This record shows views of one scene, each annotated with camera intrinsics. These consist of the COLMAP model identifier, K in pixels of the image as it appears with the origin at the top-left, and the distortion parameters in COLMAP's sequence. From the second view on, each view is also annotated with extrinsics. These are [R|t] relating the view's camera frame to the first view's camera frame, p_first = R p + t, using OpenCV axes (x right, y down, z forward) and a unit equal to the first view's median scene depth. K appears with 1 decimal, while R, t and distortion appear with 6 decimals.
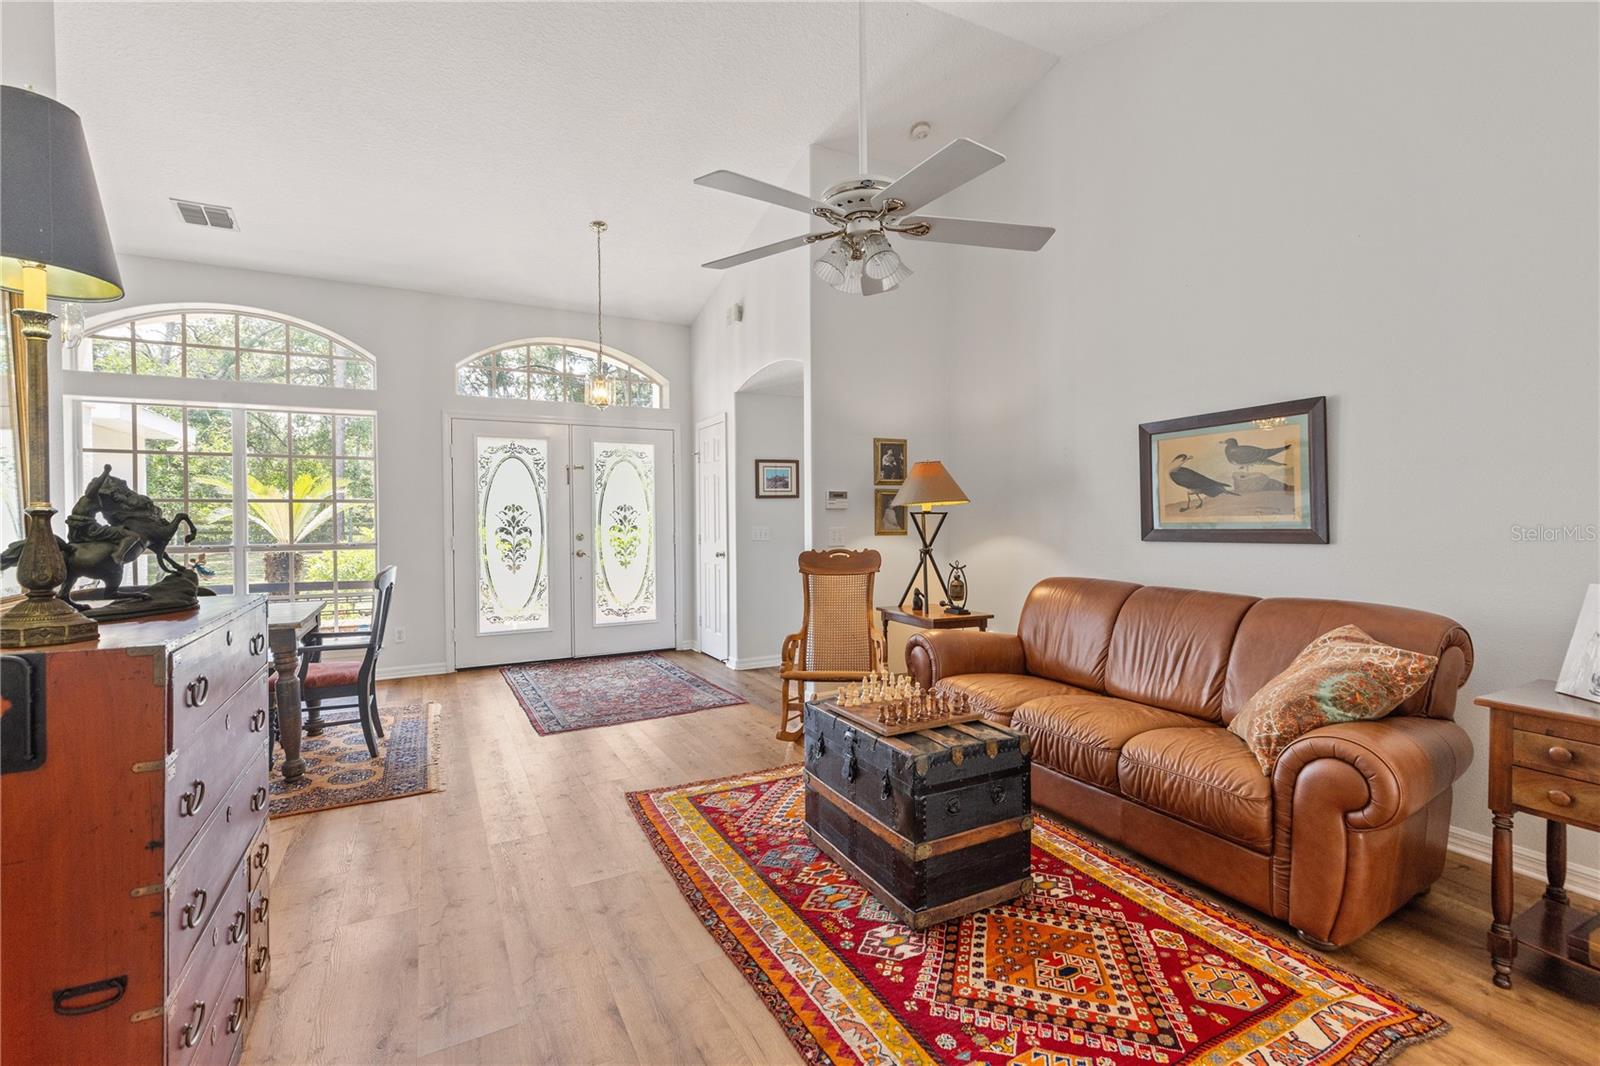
lens RADIAL K [[713.1, 0, 804.8], [0, 713.1, 526.1], [0, 0, 1]] dist [0.006059, -0.000505]
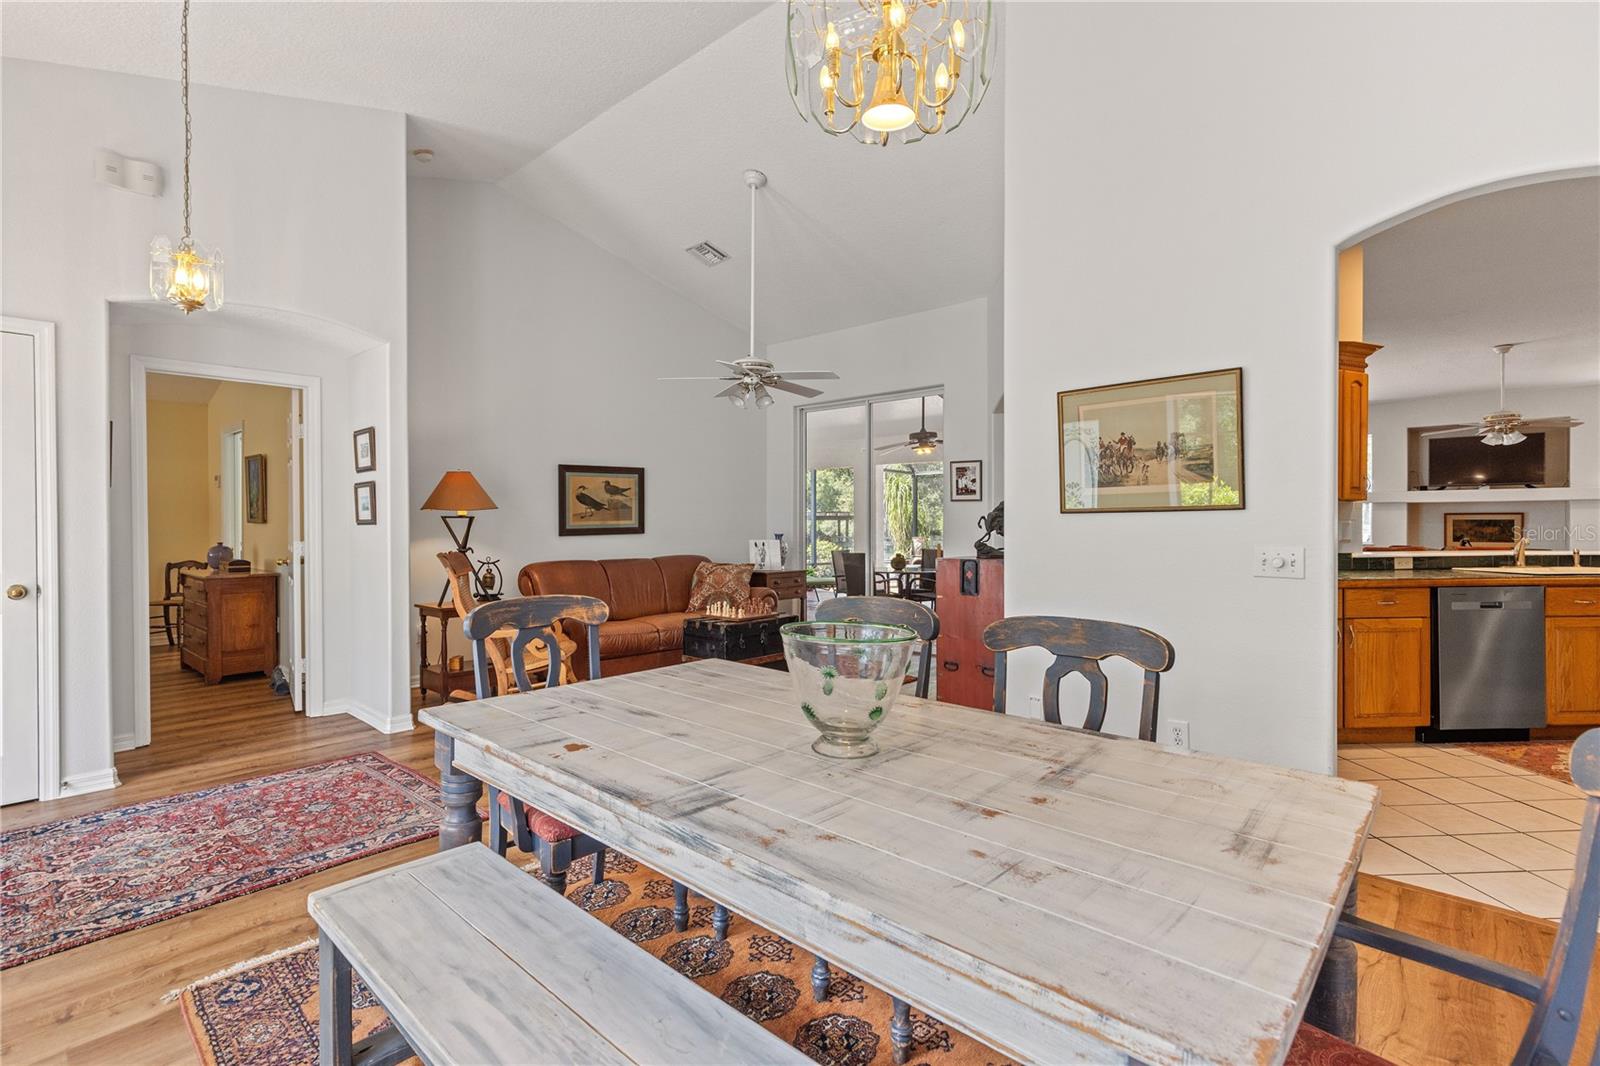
lens RADIAL K [[748.4, 0, 797.5], [0, 748.4, 524.5], [0, 0, 1]] dist [-0.004323, -0.000253]
pose [[-0.333966, 0.002680, 0.942581, -1.400585], [0.014846, 0.999887, 0.002417, -0.002027], [-0.942468, 0.014801, -0.333968, 1.130974]]
